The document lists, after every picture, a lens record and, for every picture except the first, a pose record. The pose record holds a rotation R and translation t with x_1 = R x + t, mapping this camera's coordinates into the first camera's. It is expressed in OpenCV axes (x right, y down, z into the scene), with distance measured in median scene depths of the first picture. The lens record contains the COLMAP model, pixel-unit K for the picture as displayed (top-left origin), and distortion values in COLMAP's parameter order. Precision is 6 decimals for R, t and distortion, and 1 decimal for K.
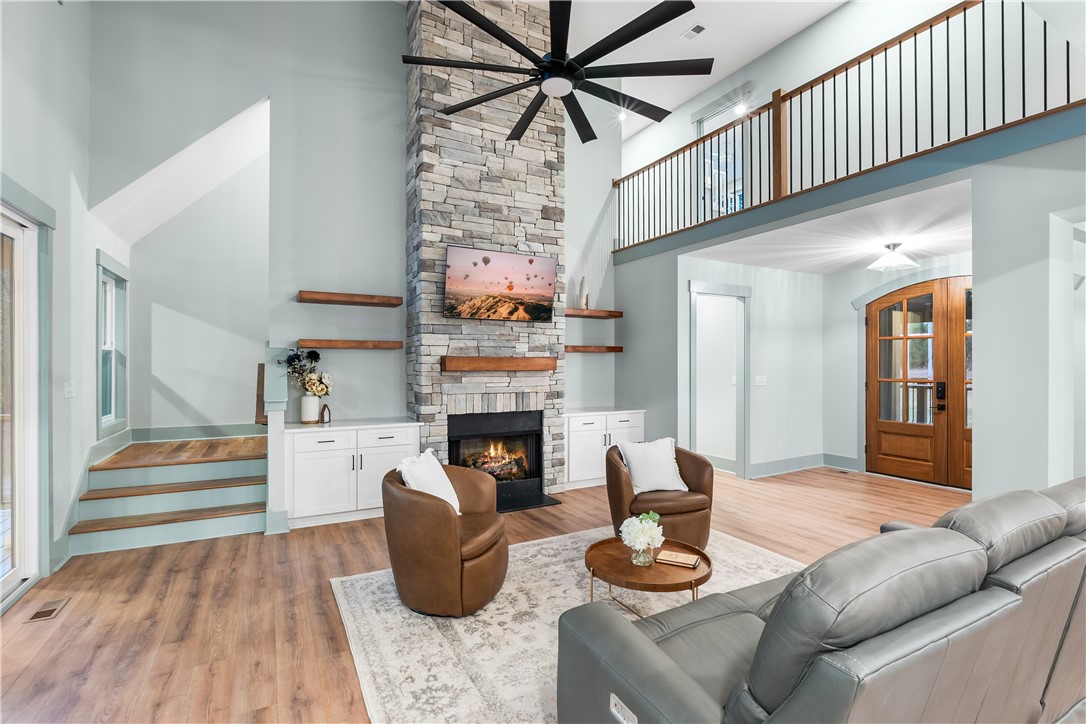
lens RADIAL K [[509.3, 0, 543.0], [0, 509.3, 362.0], [0, 0, 1]] dist [0.002119, 0.000312]
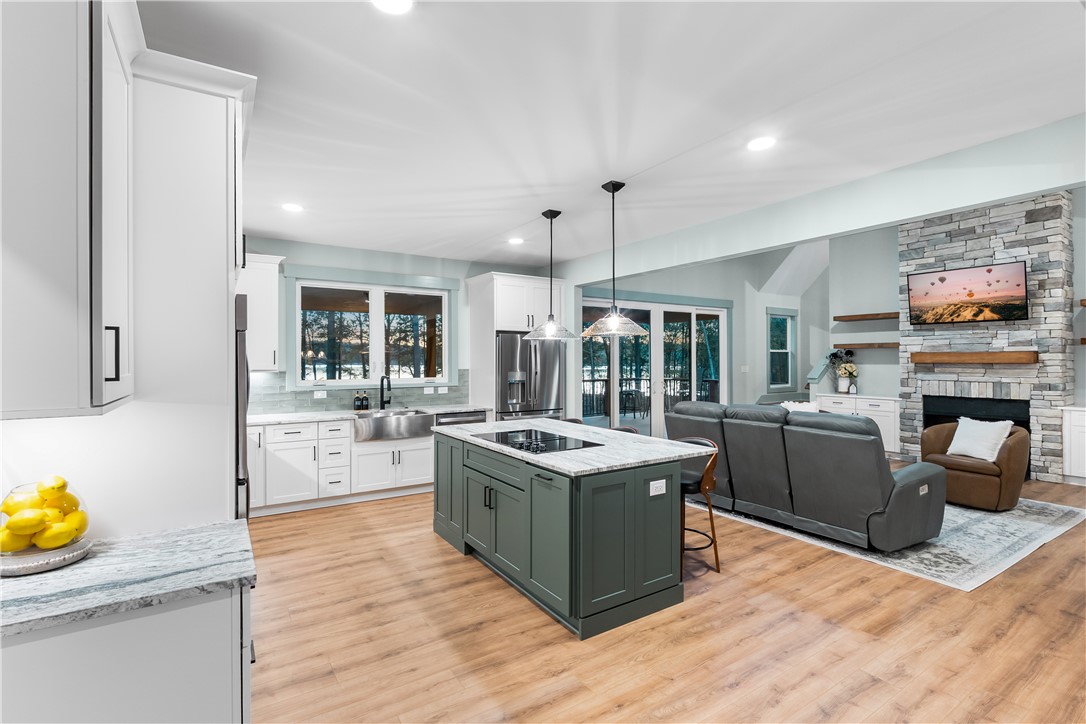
lens RADIAL K [[505.3, 0, 541.1], [0, 505.3, 357.9], [0, 0, 1]] dist [-0.001539, 0.000448]
pose [[0.063272, -0.007123, -0.997971, 1.061563], [0.001503, 0.999974, -0.007042, 0.011829], [0.997995, -0.001054, 0.063281, -0.104617]]
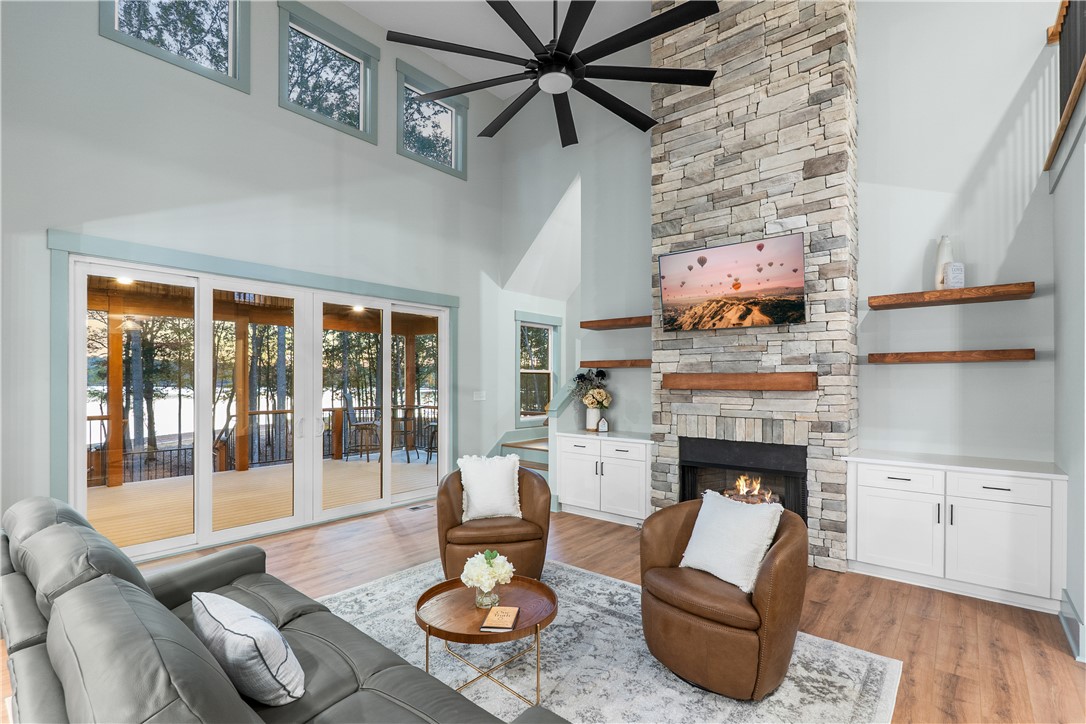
lens RADIAL K [[510.7, 0, 542.3], [0, 510.7, 380.9], [0, 0, 1]] dist [-0.002670, 0.000298]
pose [[0.351290, -0.002684, -0.936263, 0.573438], [-0.001698, 0.999992, -0.003504, 0.006405], [0.936265, 0.002821, 0.351283, 0.425023]]
